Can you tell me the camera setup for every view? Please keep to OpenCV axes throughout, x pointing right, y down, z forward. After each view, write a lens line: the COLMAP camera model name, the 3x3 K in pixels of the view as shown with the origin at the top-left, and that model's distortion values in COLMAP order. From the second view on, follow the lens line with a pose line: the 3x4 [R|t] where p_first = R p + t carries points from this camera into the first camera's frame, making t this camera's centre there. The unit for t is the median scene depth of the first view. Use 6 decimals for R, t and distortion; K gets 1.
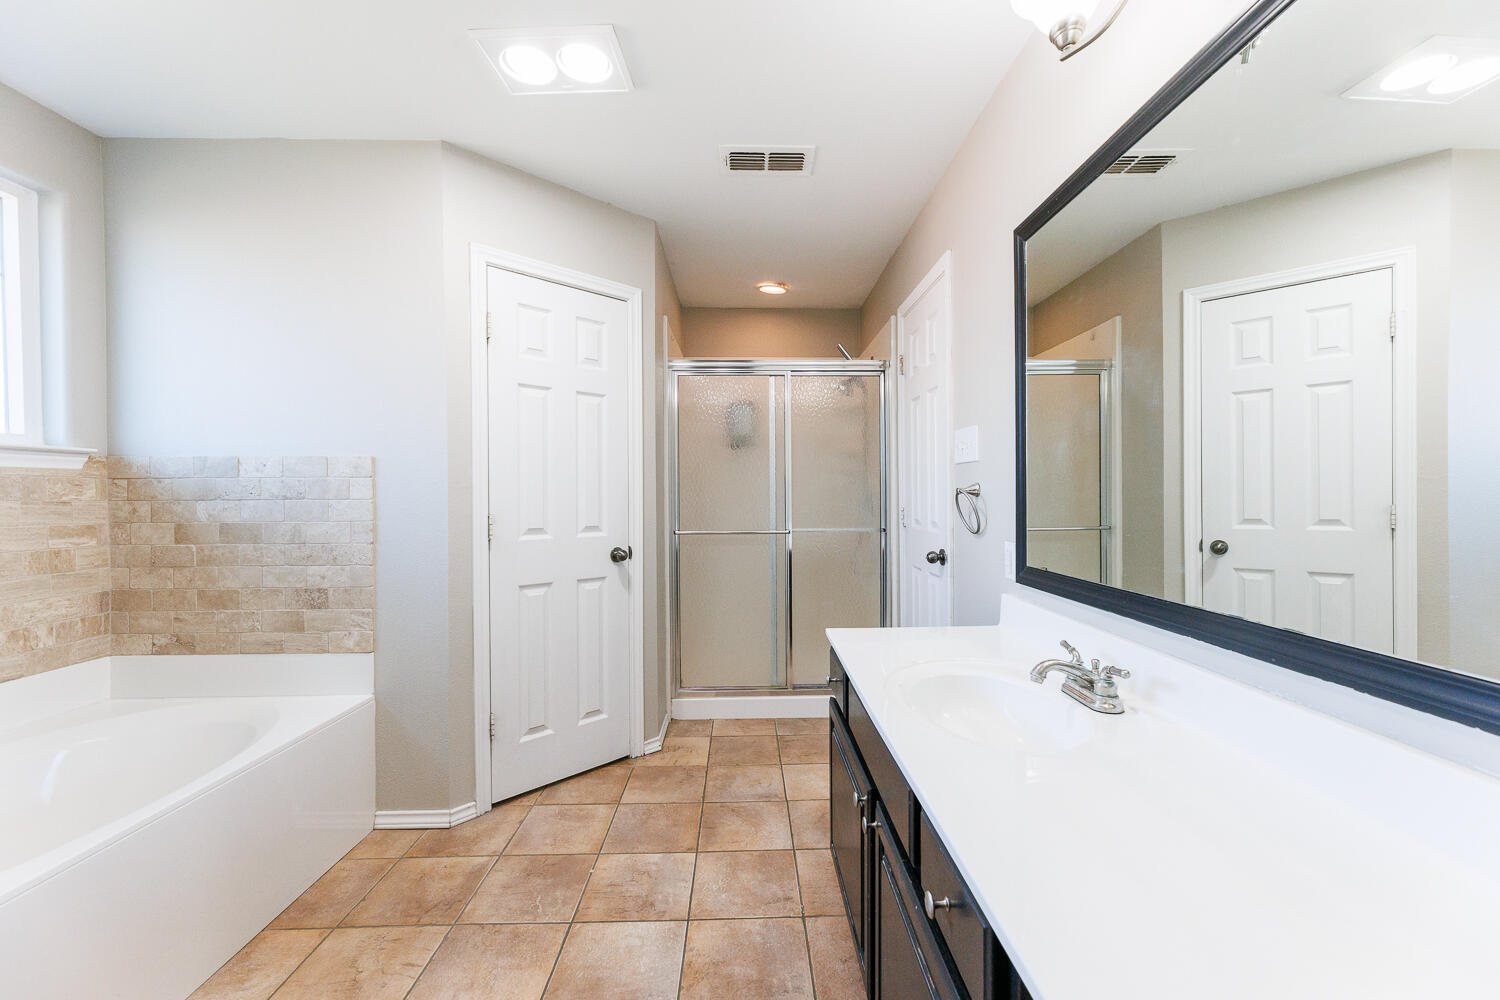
lens RADIAL K [[607.7, 0, 748.6], [0, 607.7, 502.4], [0, 0, 1]] dist [-0.001328, -0.000292]
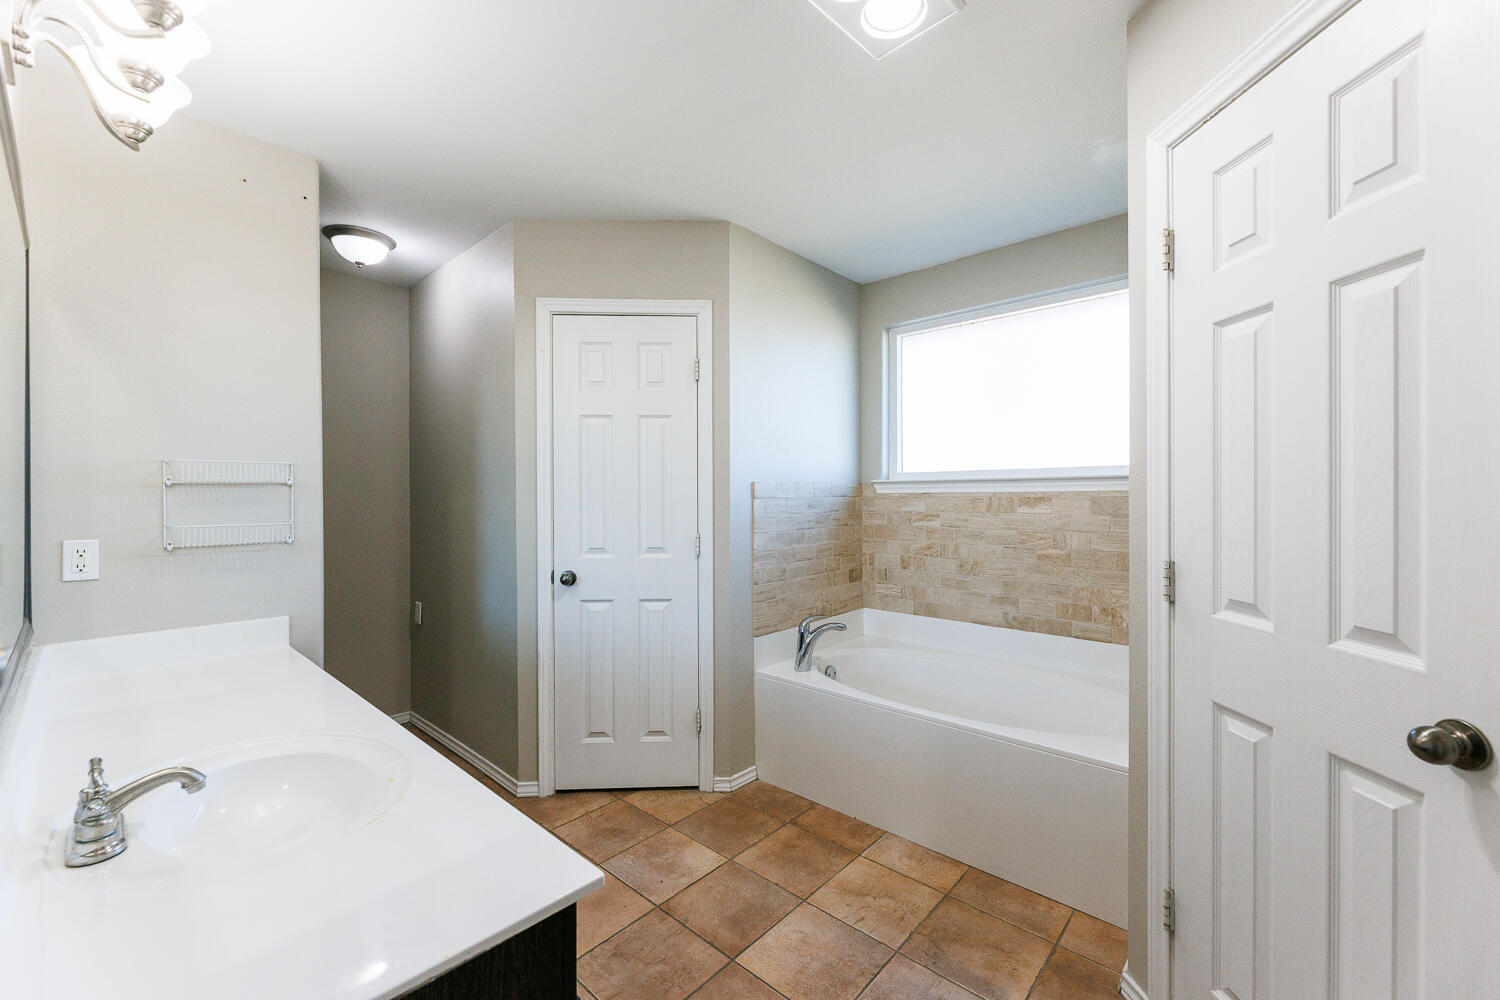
lens RADIAL K [[607.7, 0, 754.6], [0, 607.7, 499.4], [0, 0, 1]] dist [-0.001328, -0.000292]
pose [[-0.672892, 0.014321, -0.739602, 0.322340], [0.000646, 0.999824, 0.018772, -0.057501], [0.739740, 0.012154, -0.672783, 1.182952]]
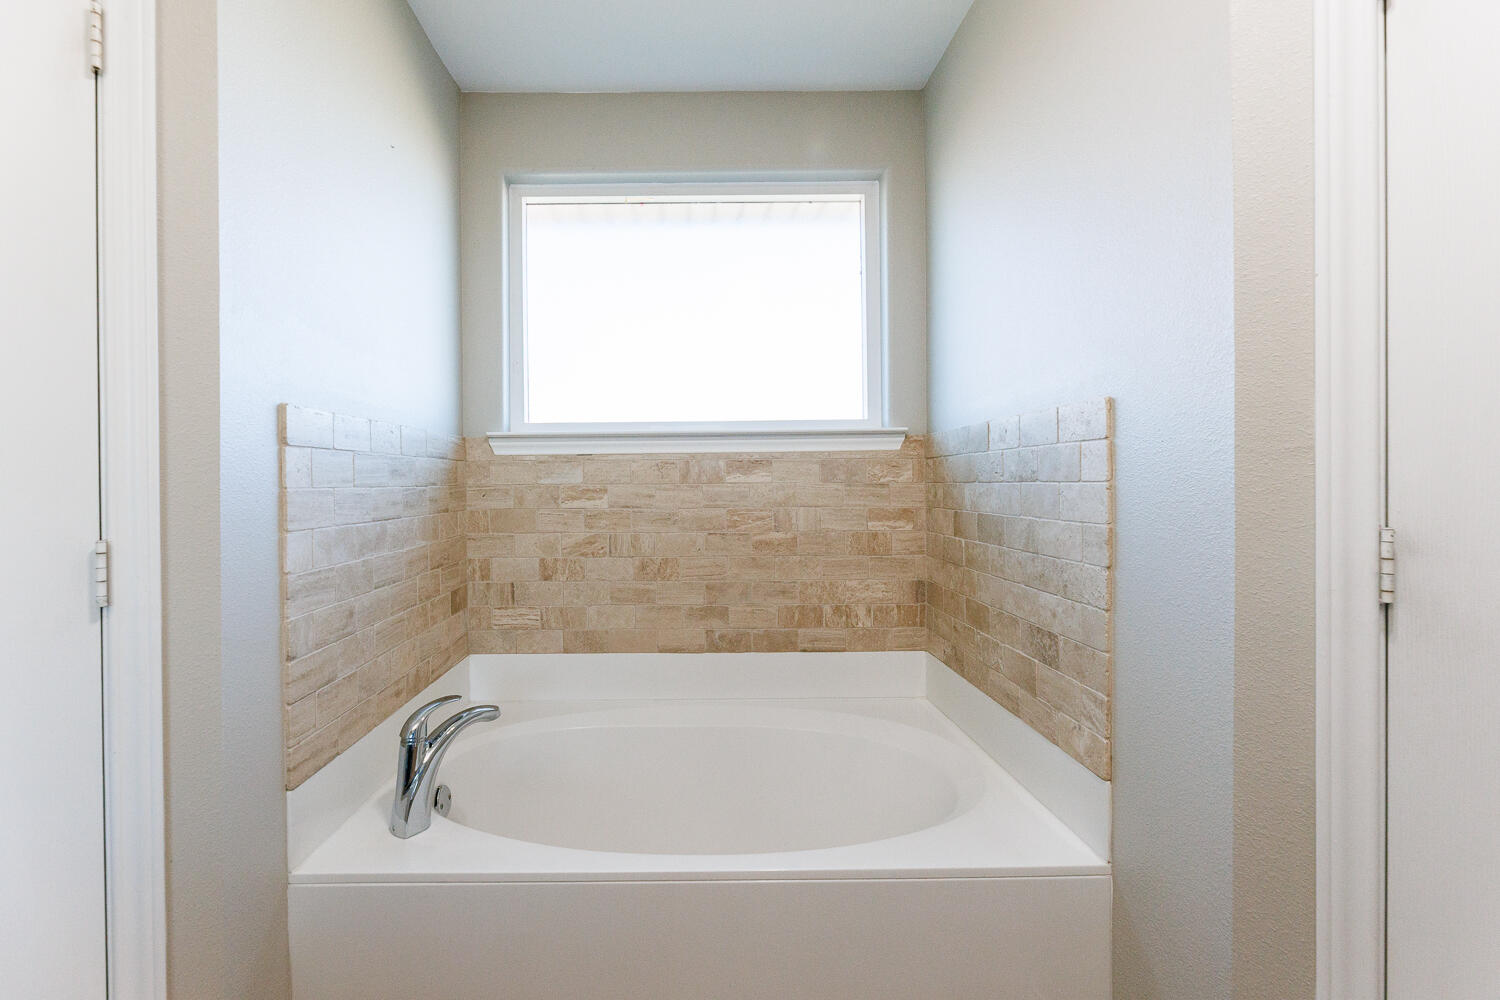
lens RADIAL K [[641.1, 0, 700.6], [0, 641.1, 487.2], [0, 0, 1]] dist [-0.003227, 0.000538]
pose [[-0.001007, 0.010567, -0.999944, -0.085023], [-0.001324, 0.999943, 0.010569, -0.005739], [0.999999, 0.001335, -0.000993, 0.670911]]
